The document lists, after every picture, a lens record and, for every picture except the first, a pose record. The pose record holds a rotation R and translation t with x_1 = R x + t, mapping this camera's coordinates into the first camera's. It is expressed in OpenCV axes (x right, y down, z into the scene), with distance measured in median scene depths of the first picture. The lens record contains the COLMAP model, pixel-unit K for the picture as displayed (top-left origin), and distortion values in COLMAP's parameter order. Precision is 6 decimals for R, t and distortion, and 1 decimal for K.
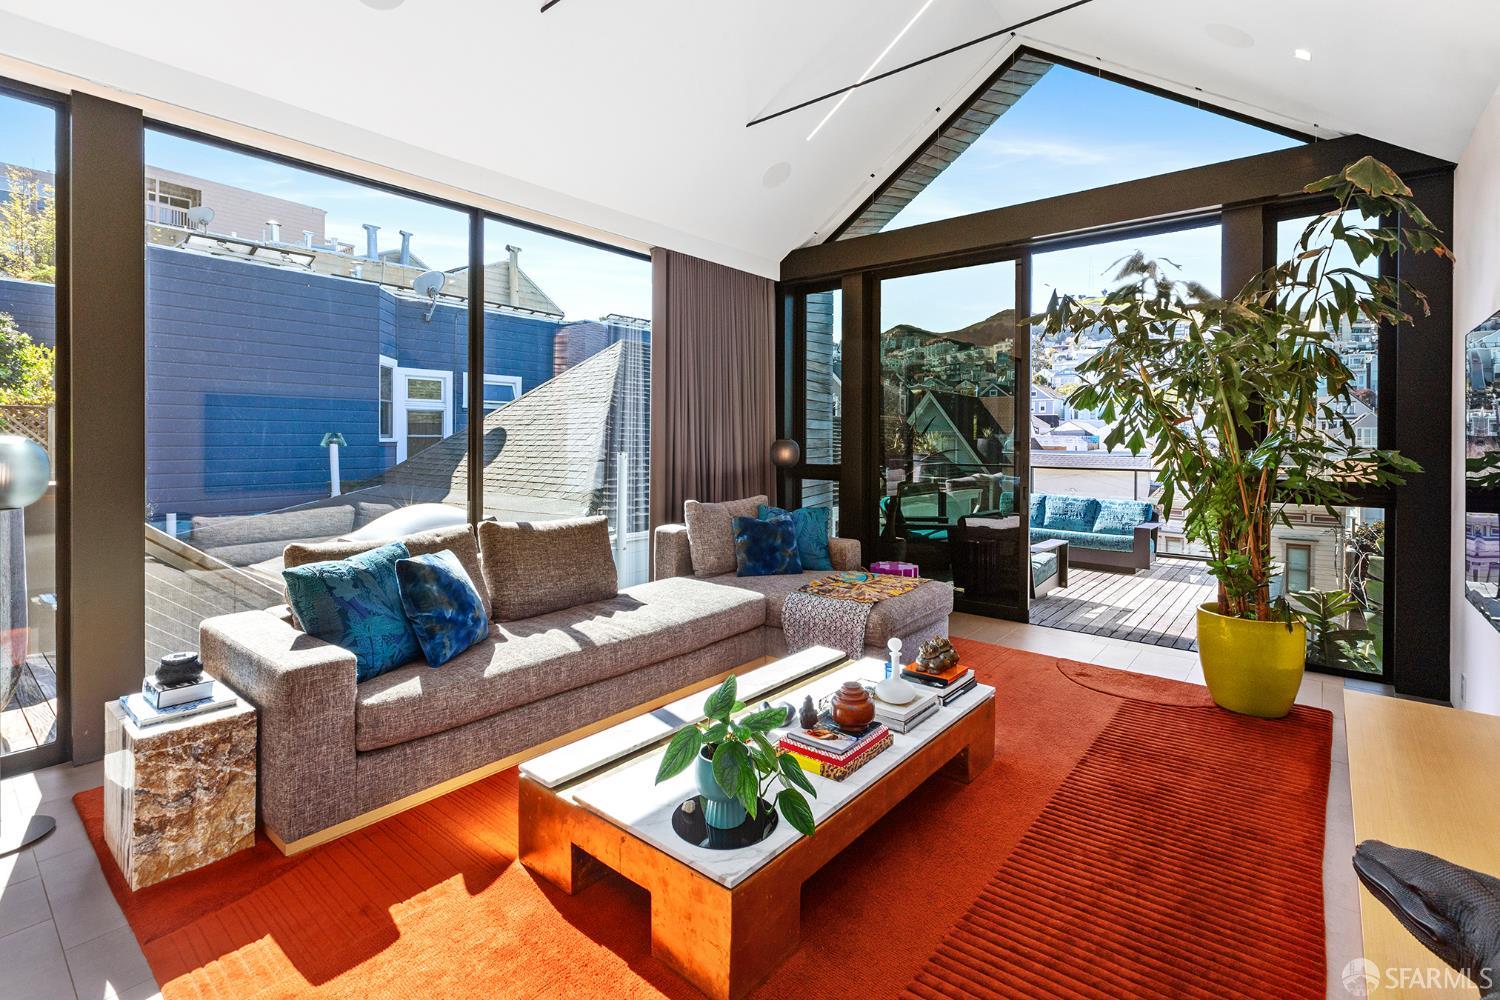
lens RADIAL K [[695.0, 0, 753.3], [0, 695.0, 442.5], [0, 0, 1]] dist [0.001352, 0.000470]
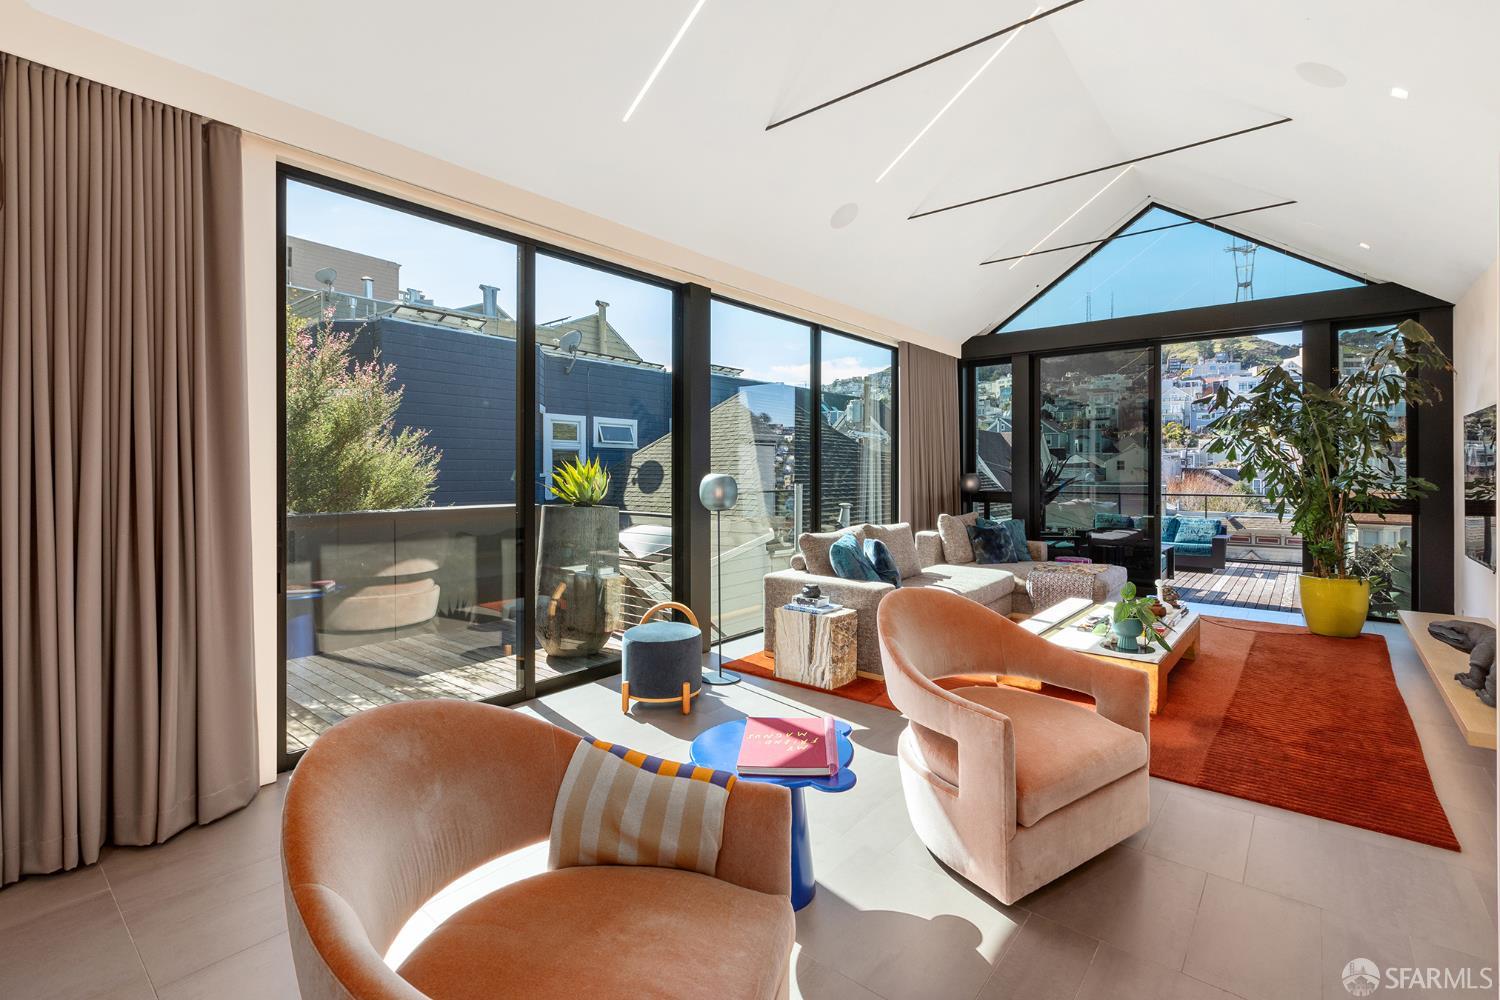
lens RADIAL K [[679.6, 0, 756.1], [0, 679.6, 471.9], [0, 0, 1]] dist [0.000329, -0.000099]
pose [[0.999985, -0.004902, -0.002420, -0.493411], [0.004887, 0.999968, -0.006276, -0.000544], [0.002451, 0.006265, 0.999977, -0.468692]]
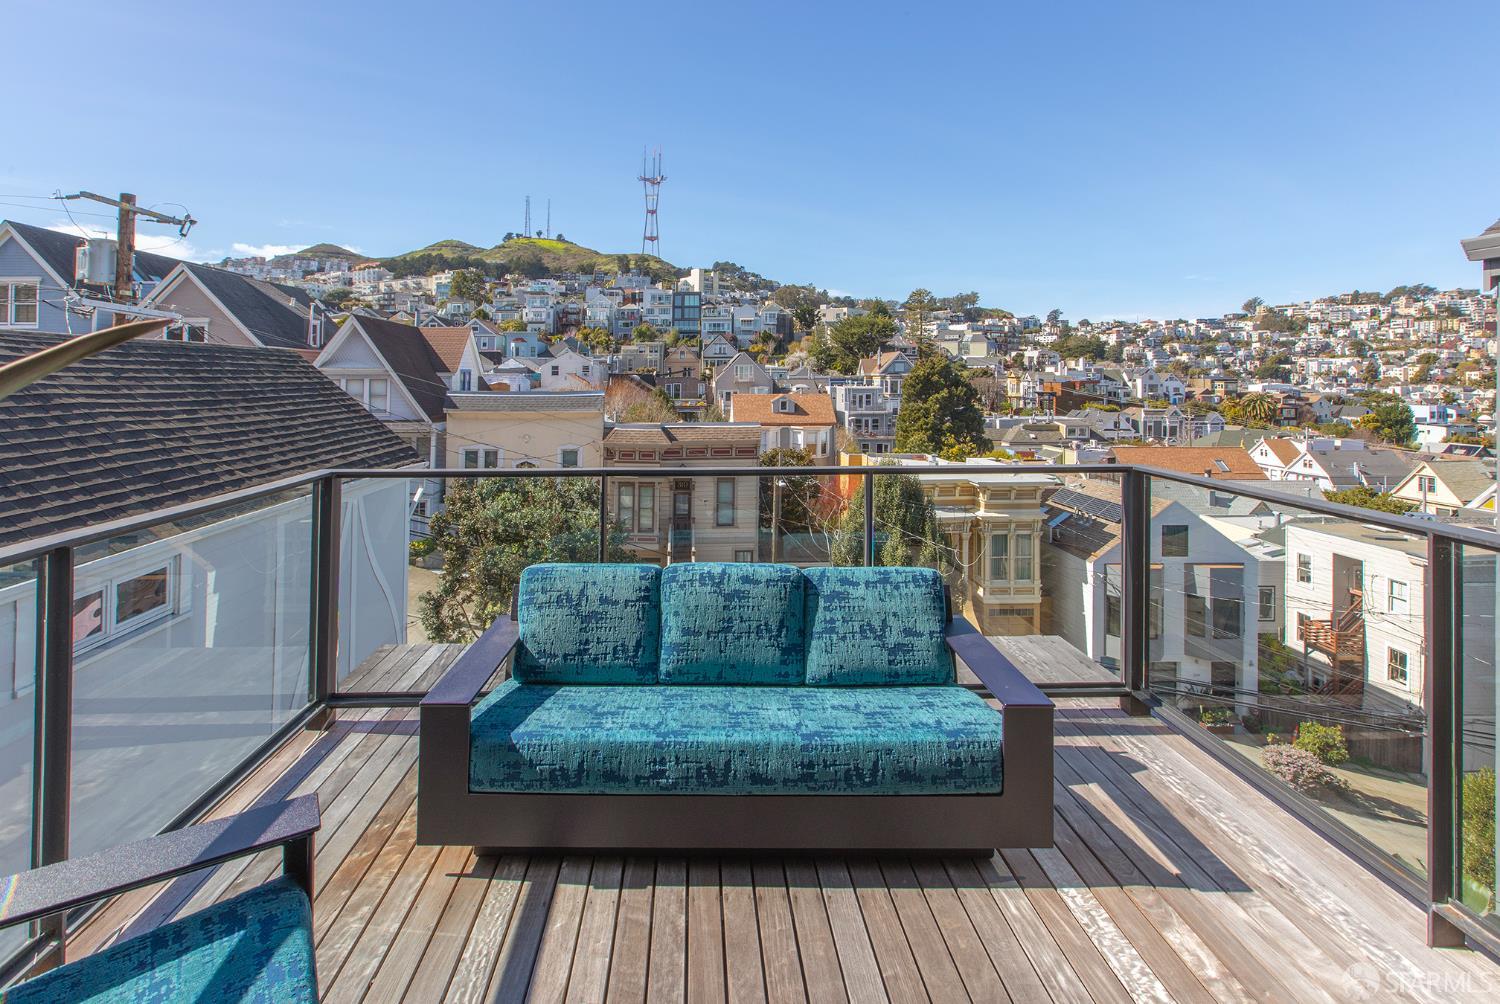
lens RADIAL K [[677.7, 0, 689.7], [0, 677.7, 507.4], [0, 0, 1]] dist [-0.001416, -0.000003]
pose [[0.780512, -0.126350, 0.612240, 0.892812], [0.010933, 0.981971, 0.188715, -0.044511], [-0.625046, -0.140600, 0.767821, 1.827826]]
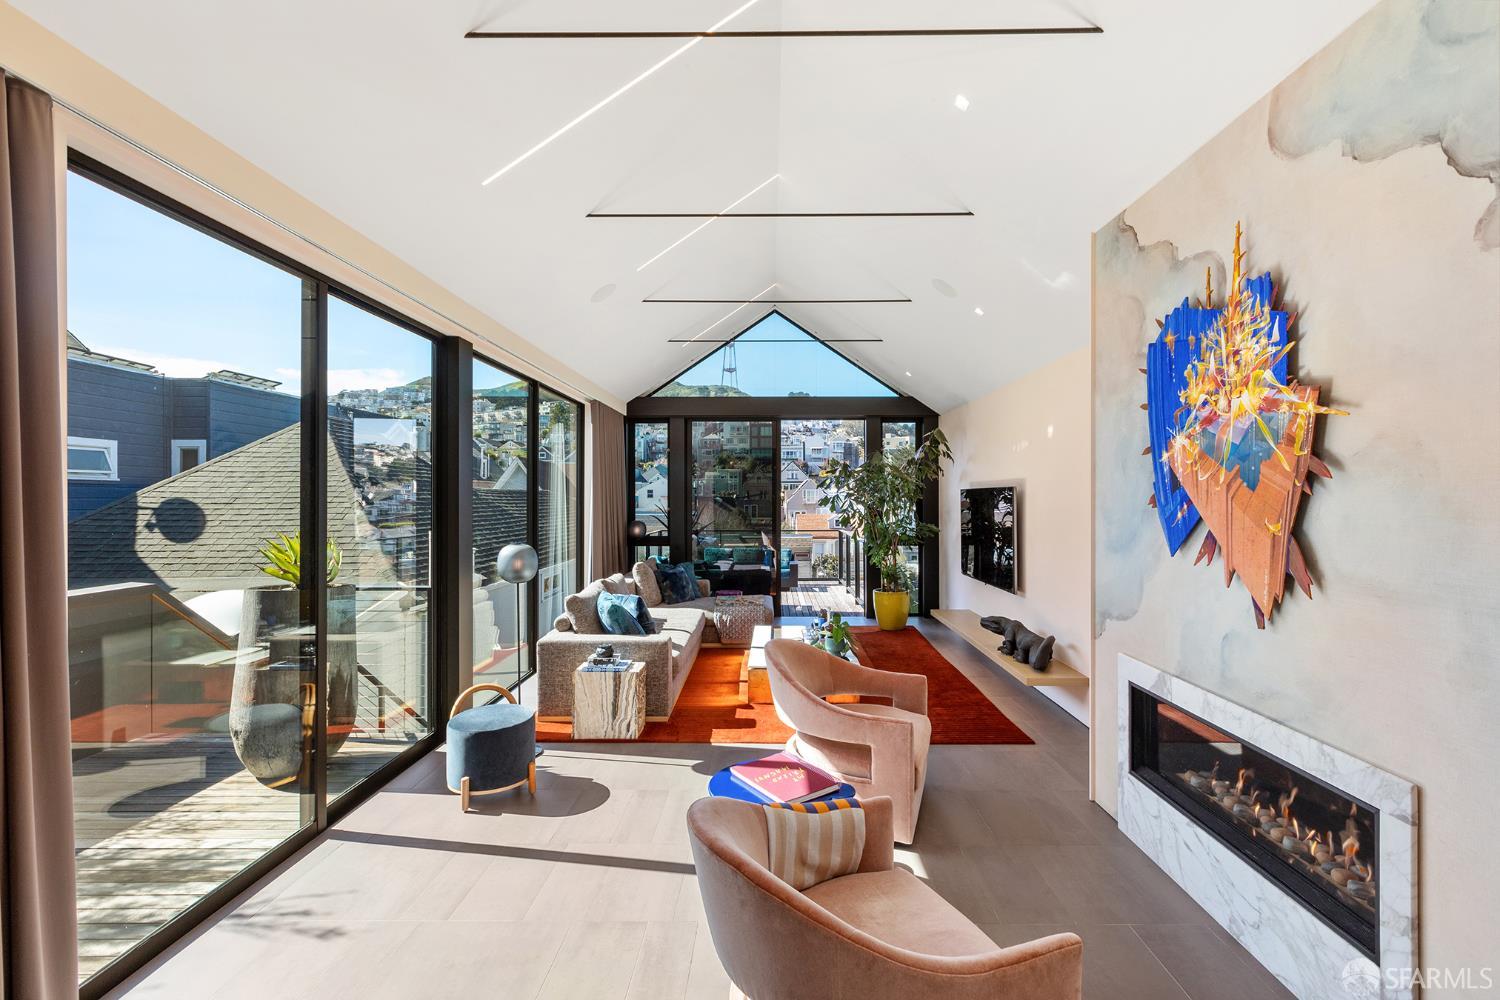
lens RADIAL K [[677.0, 0, 770.7], [0, 677.0, 501.6], [0, 0, 1]] dist [-0.000875, -0.000423]
pose [[0.776420, -0.011216, 0.630116, -0.868298], [0.010942, 0.999931, 0.004316, -0.064811], [-0.630121, 0.003544, 0.776489, -0.455694]]
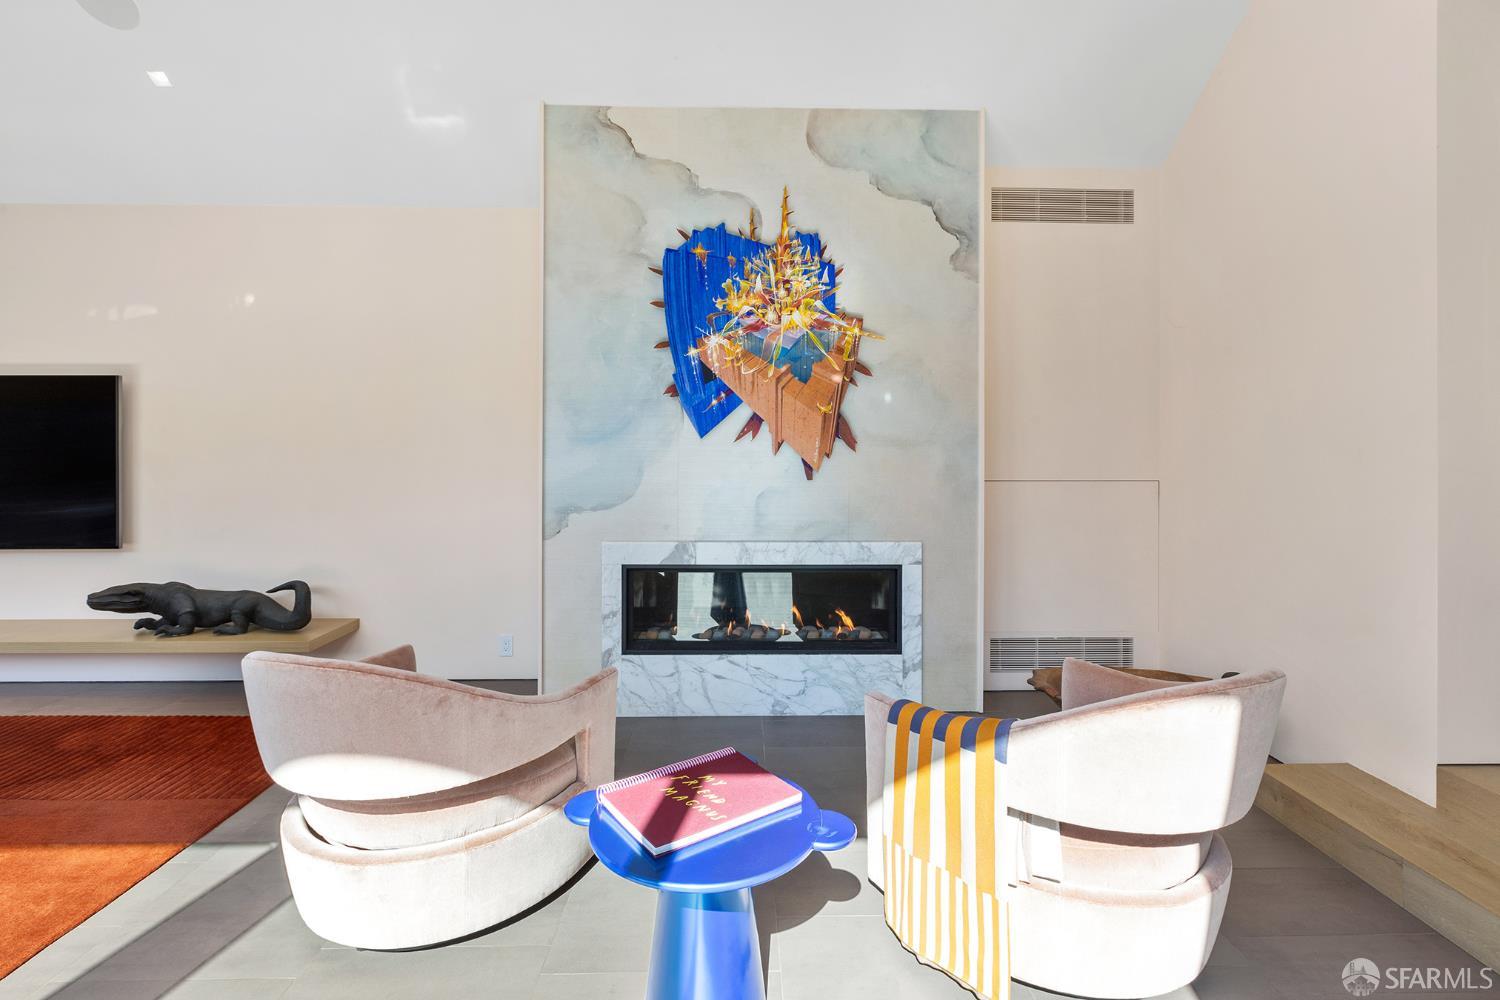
lens RADIAL K [[687.7, 0, 747.8], [0, 687.7, 435.0], [0, 0, 1]] dist [0.013418, 0.000287]
pose [[-0.648178, 0.001534, 0.761487, -0.781735], [0.000658, 0.999999, -0.001455, -0.009136], [-0.761488, -0.000442, -0.648179, 0.247442]]
